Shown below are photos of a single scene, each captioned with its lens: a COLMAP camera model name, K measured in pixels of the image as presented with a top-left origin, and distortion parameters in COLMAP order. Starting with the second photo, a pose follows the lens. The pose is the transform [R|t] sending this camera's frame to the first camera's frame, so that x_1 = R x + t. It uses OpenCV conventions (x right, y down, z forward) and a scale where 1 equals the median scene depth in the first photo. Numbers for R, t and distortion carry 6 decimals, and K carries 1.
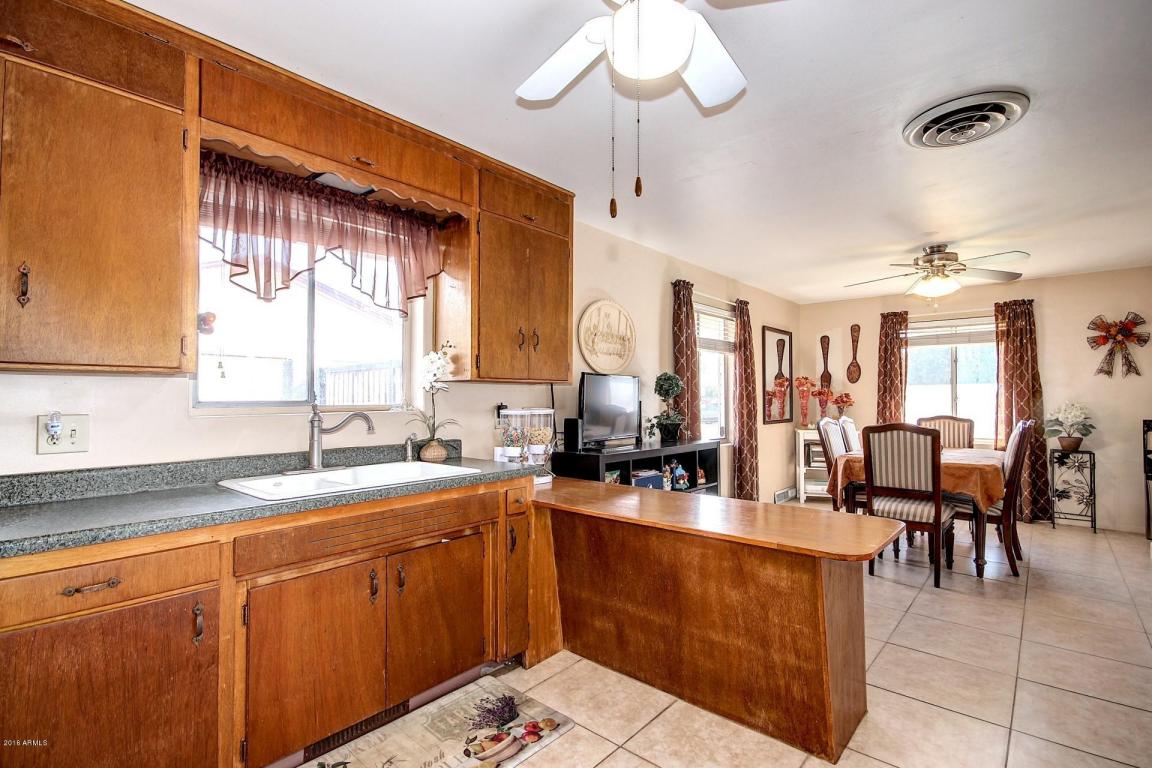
lens RADIAL K [[530.1, 0, 581.4], [0, 530.1, 385.6], [0, 0, 1]] dist [-0.001712, -0.001929]
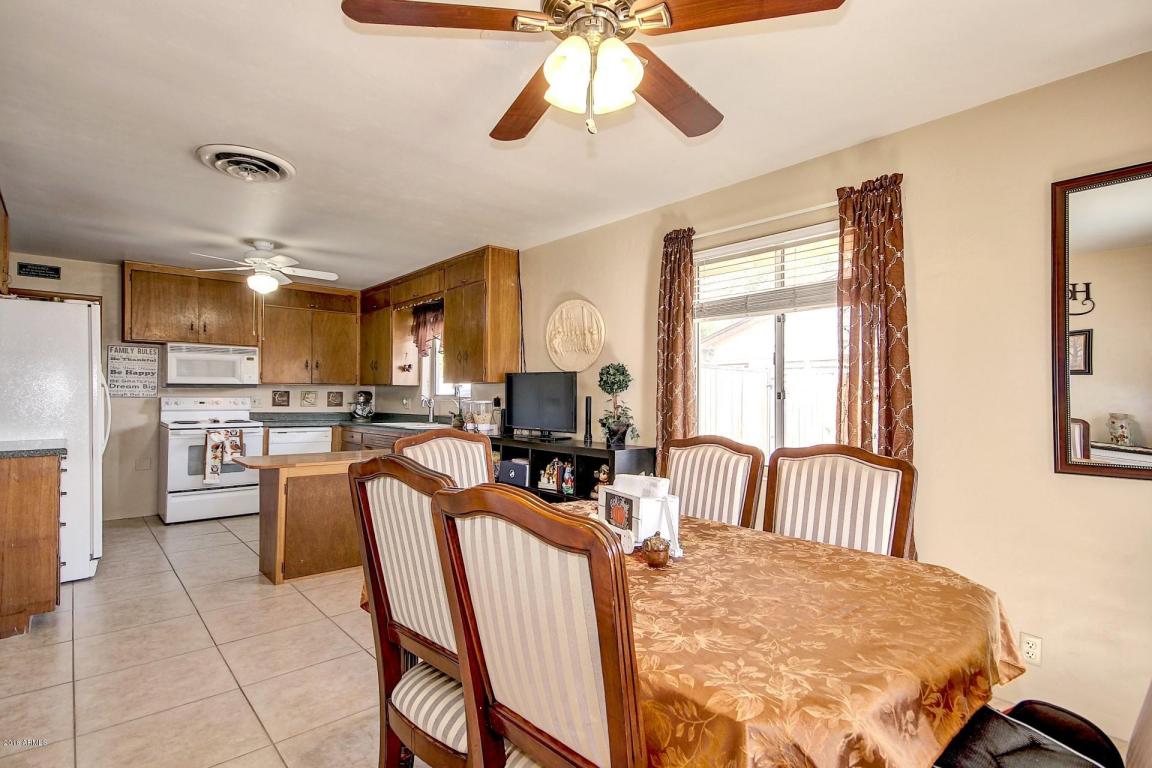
lens RADIAL K [[563.8, 0, 578.0], [0, 563.8, 392.1], [0, 0, 1]] dist [0.012985, 0.001332]
pose [[-0.122334, -0.008655, -0.992451, 0.865227], [0.015122, 0.999830, -0.010583, 0.024208], [0.992374, -0.016303, -0.122182, 0.857748]]
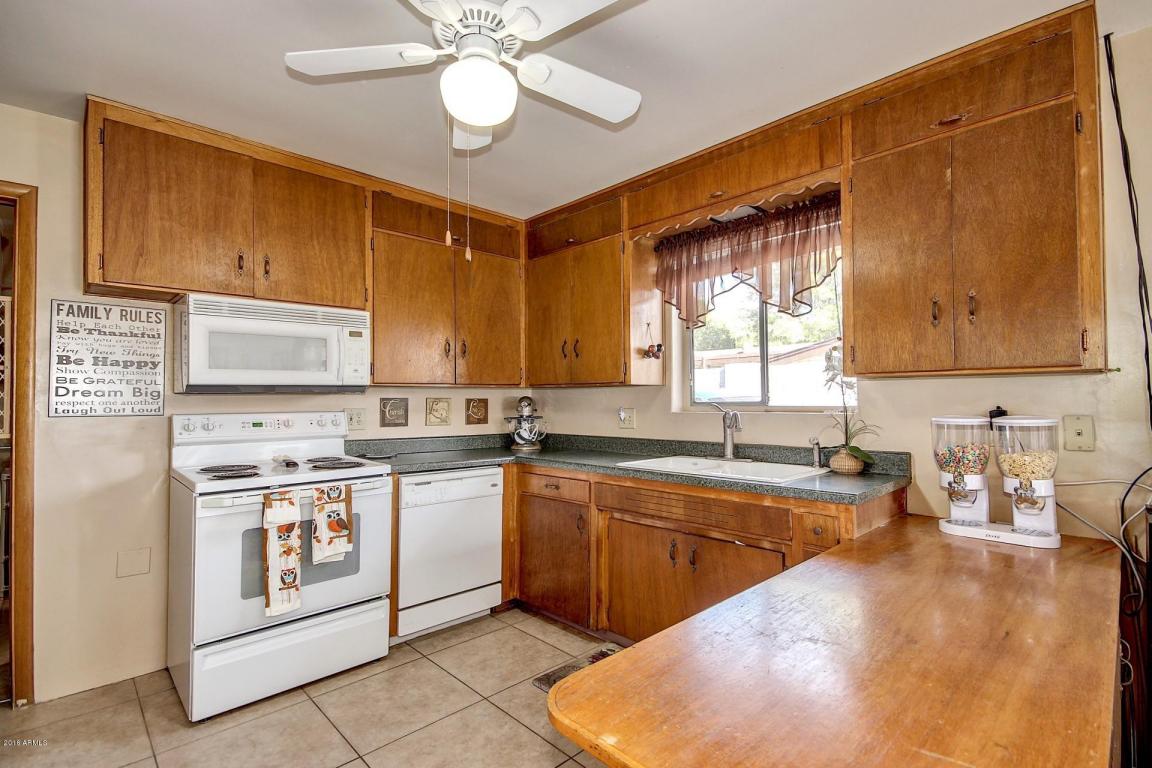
lens RADIAL K [[530.1, 0, 582.3], [0, 530.1, 388.1], [0, 0, 1]] dist [-0.001712, -0.001929]
pose [[-0.082891, -0.019591, -0.996366, 0.318377], [0.026801, 0.999401, -0.021880, 0.006361], [0.996198, -0.028517, -0.082316, 0.331409]]
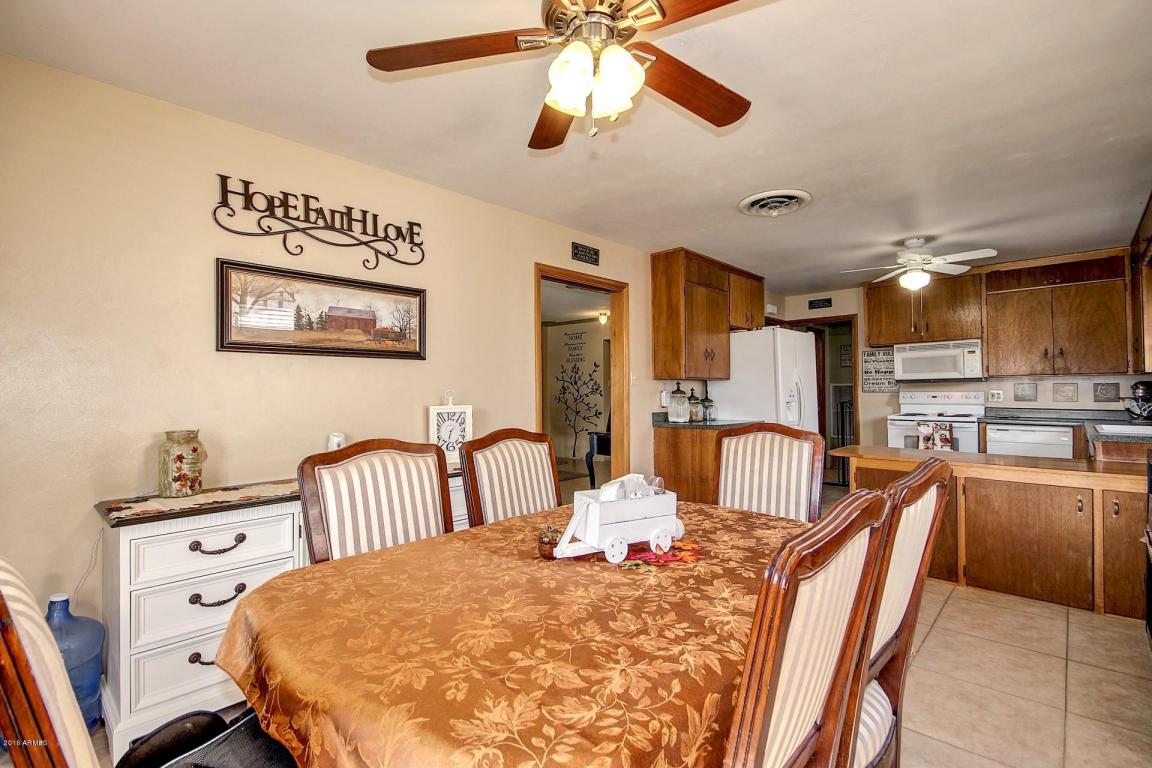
lens RADIAL K [[530.1, 0, 576.7], [0, 530.1, 391.4], [0, 0, 1]] dist [-0.001712, -0.001929]
pose [[-0.999359, 0.008913, 0.034666, 0.555021], [0.008058, 0.999661, -0.024739, 0.032052], [-0.034875, -0.024444, -0.999093, 1.129110]]
